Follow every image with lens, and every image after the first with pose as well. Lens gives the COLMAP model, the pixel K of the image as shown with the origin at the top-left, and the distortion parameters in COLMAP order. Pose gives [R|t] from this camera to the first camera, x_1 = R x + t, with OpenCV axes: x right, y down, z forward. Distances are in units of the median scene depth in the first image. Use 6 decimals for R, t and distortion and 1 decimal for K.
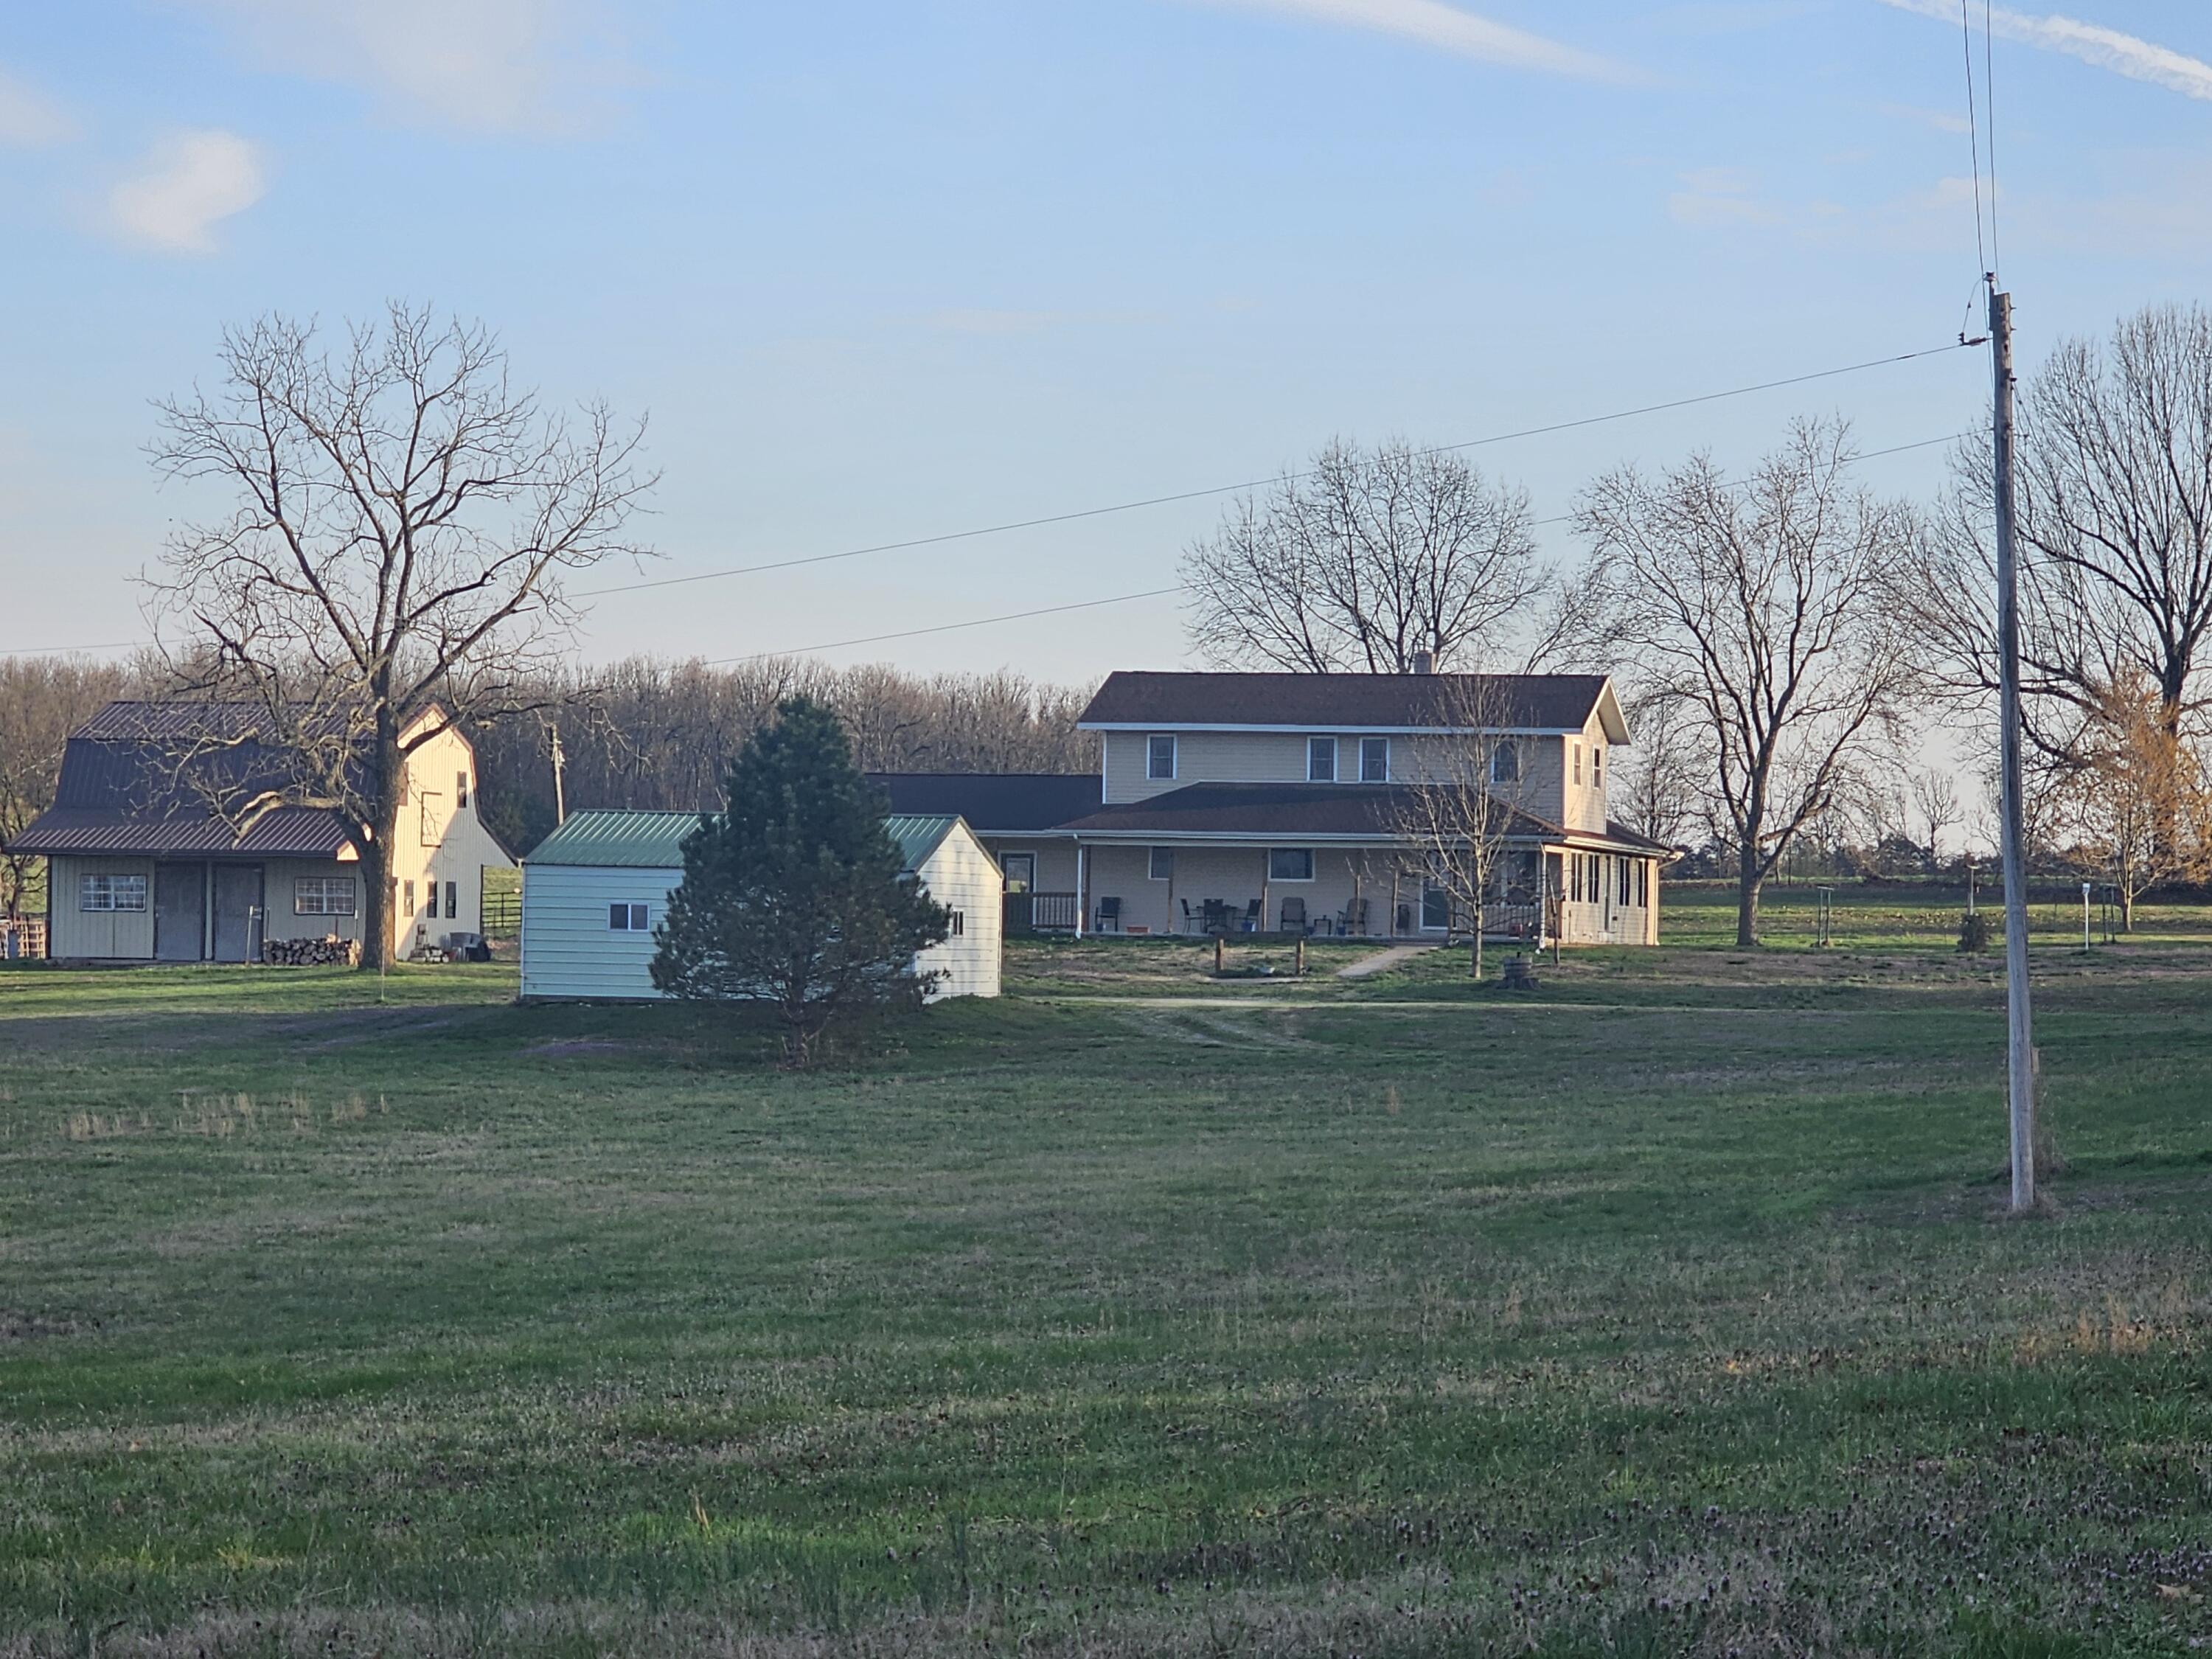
lens RADIAL K [[6043.2, 0, 1106.0], [0, 6043.2, 829.5], [0, 0, 1]] dist [-0.923007, 17.267420]
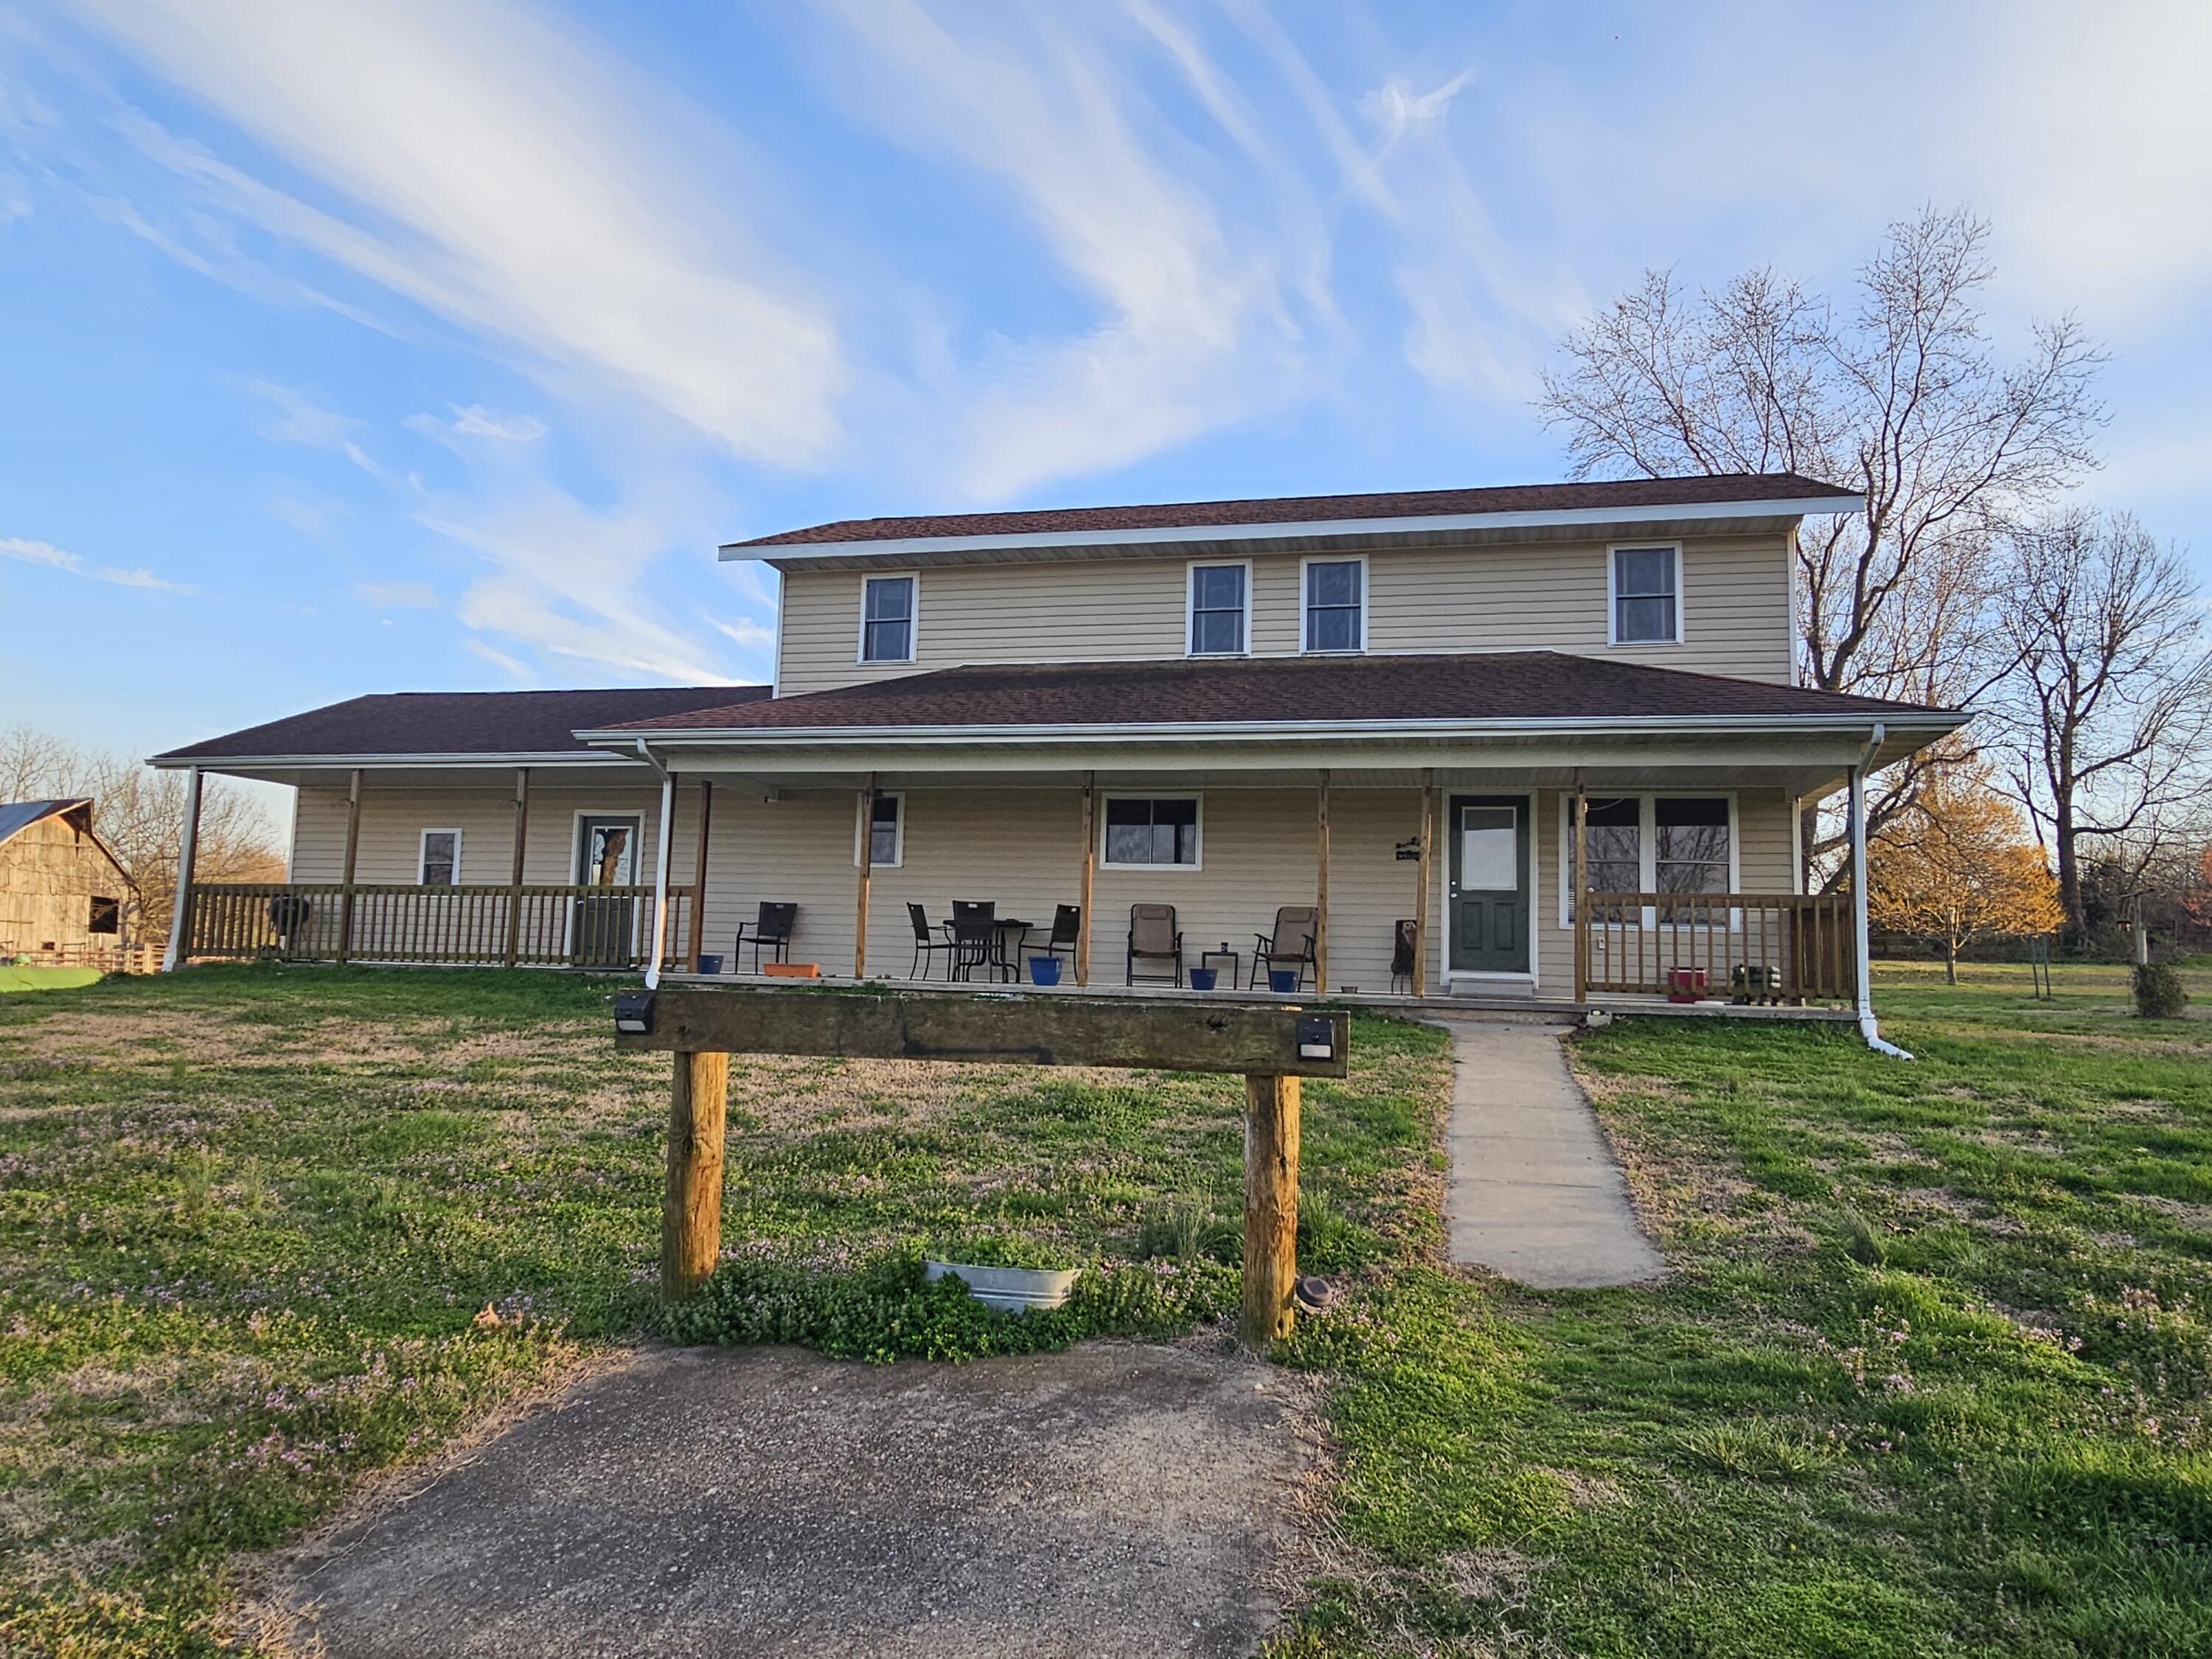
lens RADIAL K [[1453.1, 0, 1106.0], [0, 1453.1, 829.5], [0, 0, 1]] dist [0.000427, -0.006693]
pose [[0.999804, 0.014480, 0.013521, 0.026211], [-0.013360, 0.996741, -0.079549, 0.014666], [-0.014629, 0.079352, 0.996739, 0.904360]]
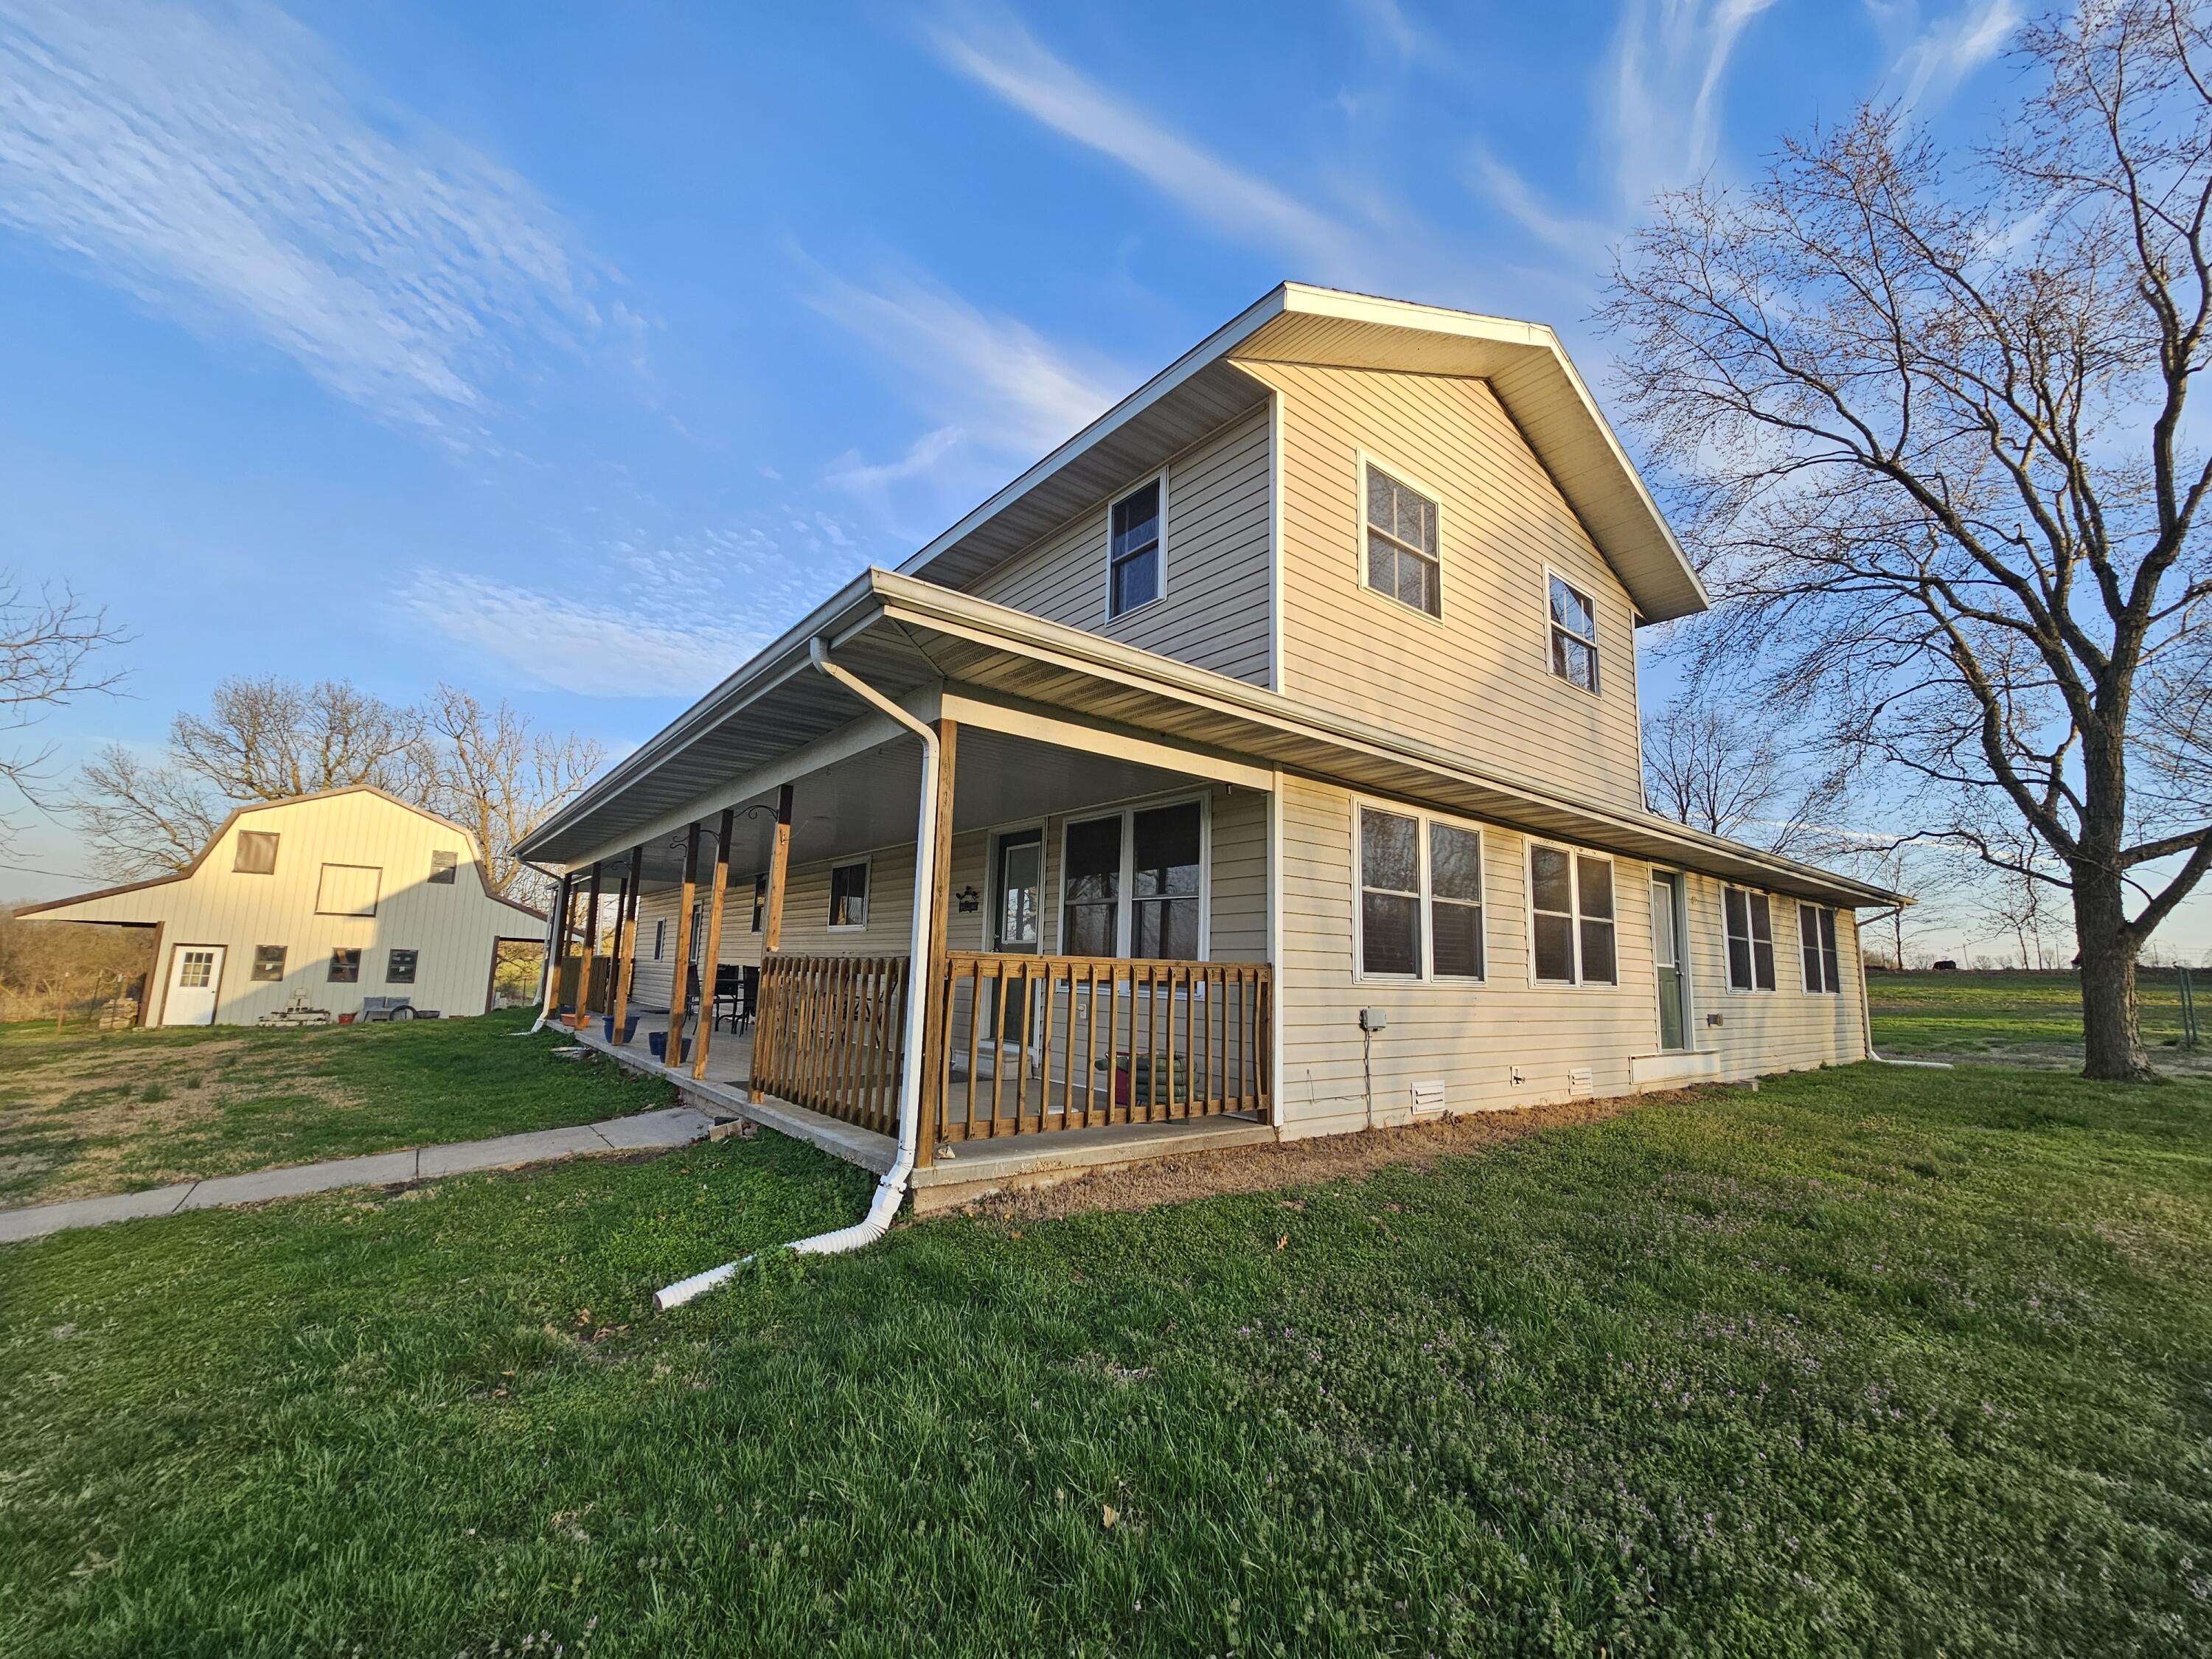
lens RADIAL K [[904.6, 0, 1097.1], [0, 904.6, 833.9], [0, 0, 1]] dist [-0.000780, 0.000076]
pose [[0.798148, -0.083655, -0.596625, 0.094148], [-0.003194, 0.989711, -0.143045, 0.011448], [0.602453, 0.116077, 0.789669, 0.969363]]
